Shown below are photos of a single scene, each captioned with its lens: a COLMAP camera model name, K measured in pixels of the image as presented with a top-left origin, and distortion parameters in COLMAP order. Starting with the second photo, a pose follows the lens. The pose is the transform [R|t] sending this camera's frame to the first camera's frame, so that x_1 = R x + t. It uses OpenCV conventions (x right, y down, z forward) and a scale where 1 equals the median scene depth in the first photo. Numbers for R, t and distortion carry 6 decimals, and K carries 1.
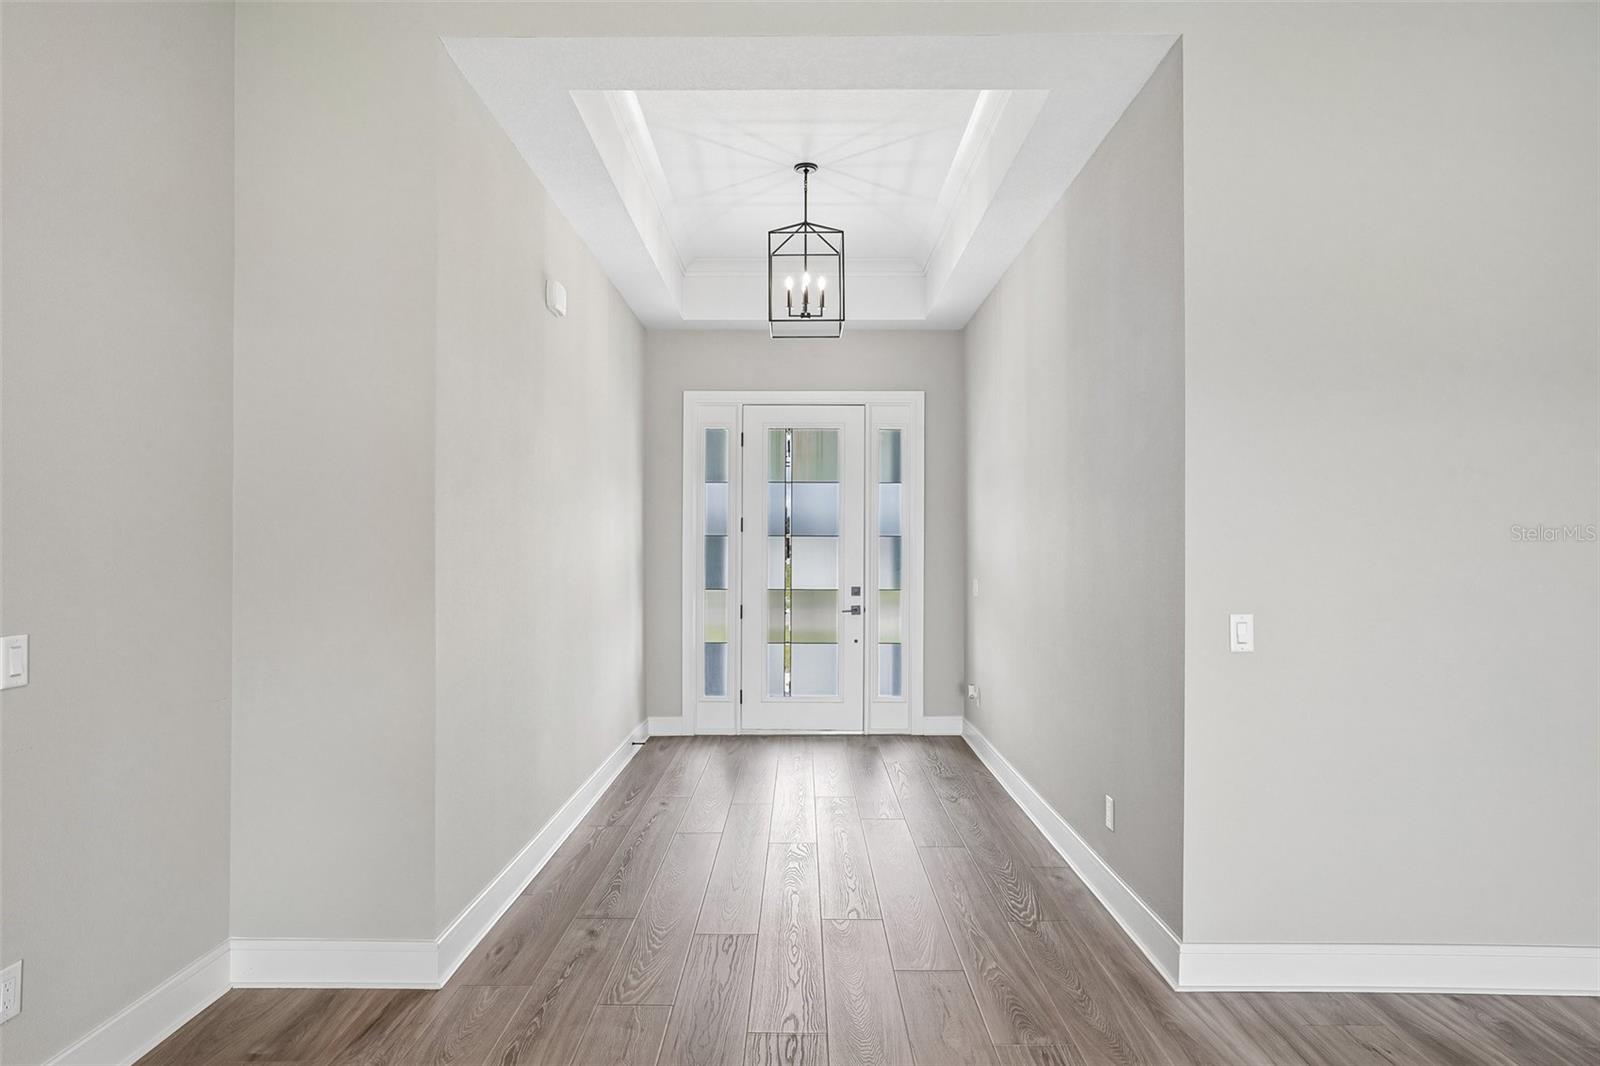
lens RADIAL K [[976.8, 0, 800.0], [0, 976.8, 533.0], [0, 0, 1]] dist [-0.084307, 0.000297]
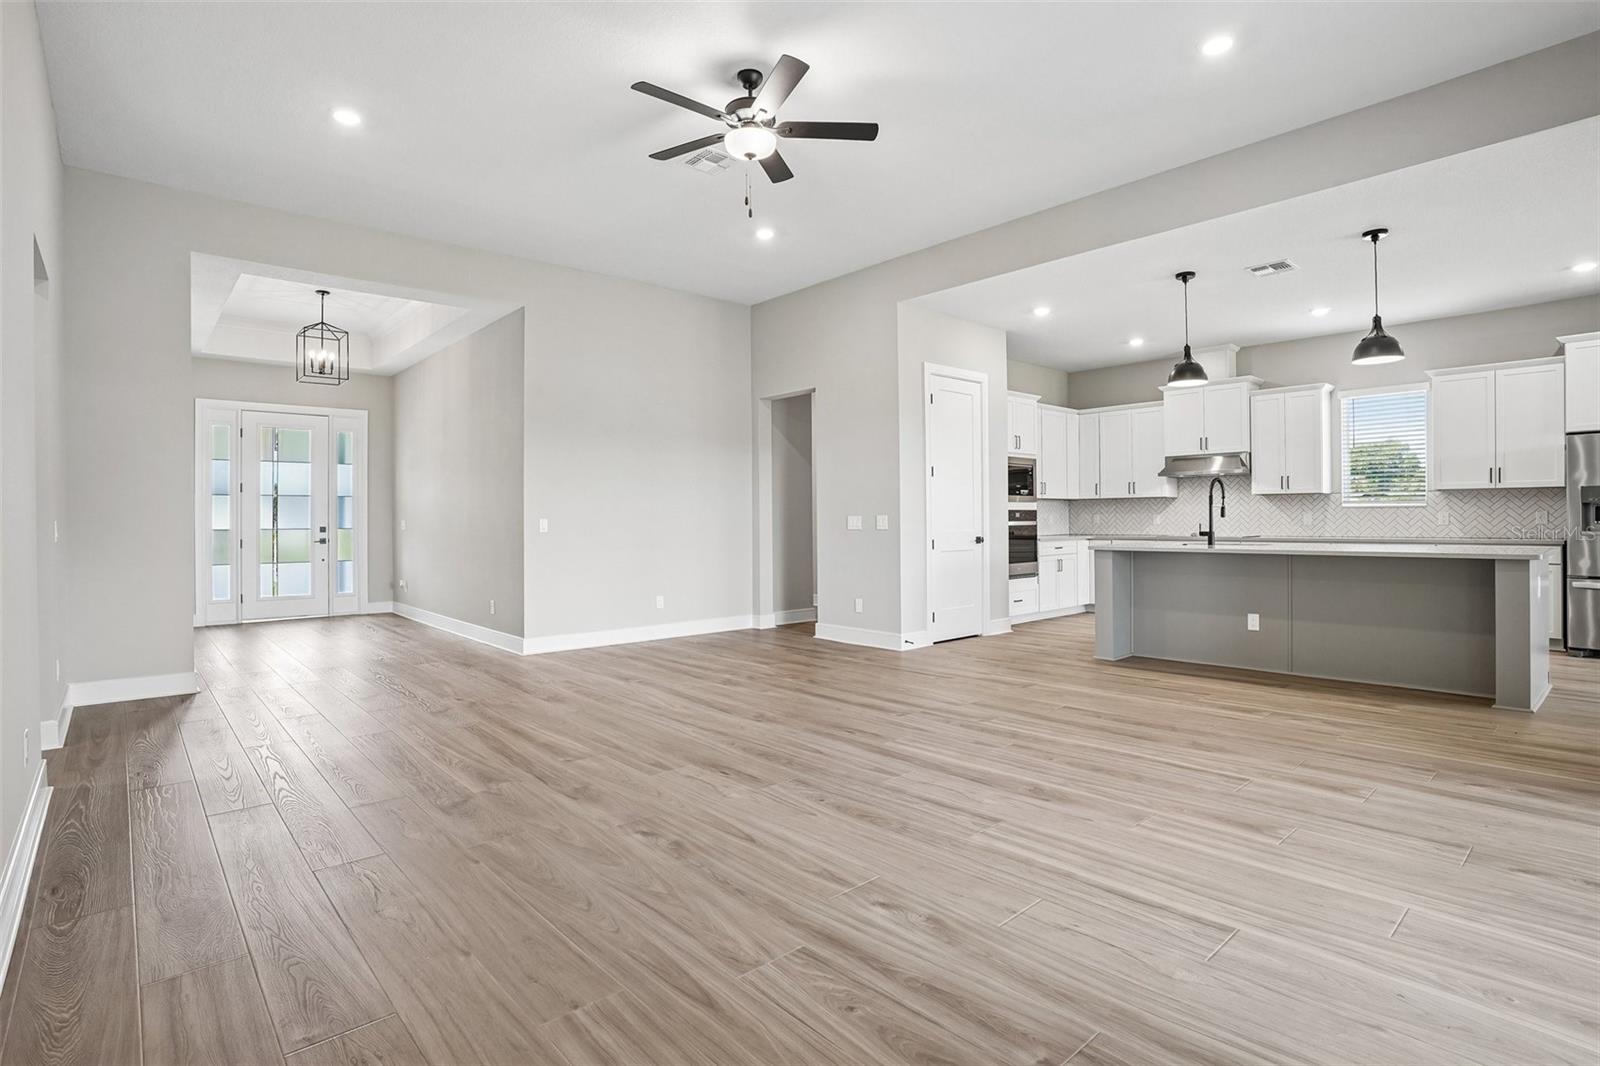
lens RADIAL K [[800.1, 0, 774.1], [0, 800.1, 518.8], [0, 0, 1]] dist [-0.054067, 0.028506]
pose [[0.764648, -0.006788, 0.644413, -0.231956], [-0.000141, 0.999943, 0.010700, 0.029094], [-0.644448, -0.008273, 0.764603, -0.539269]]
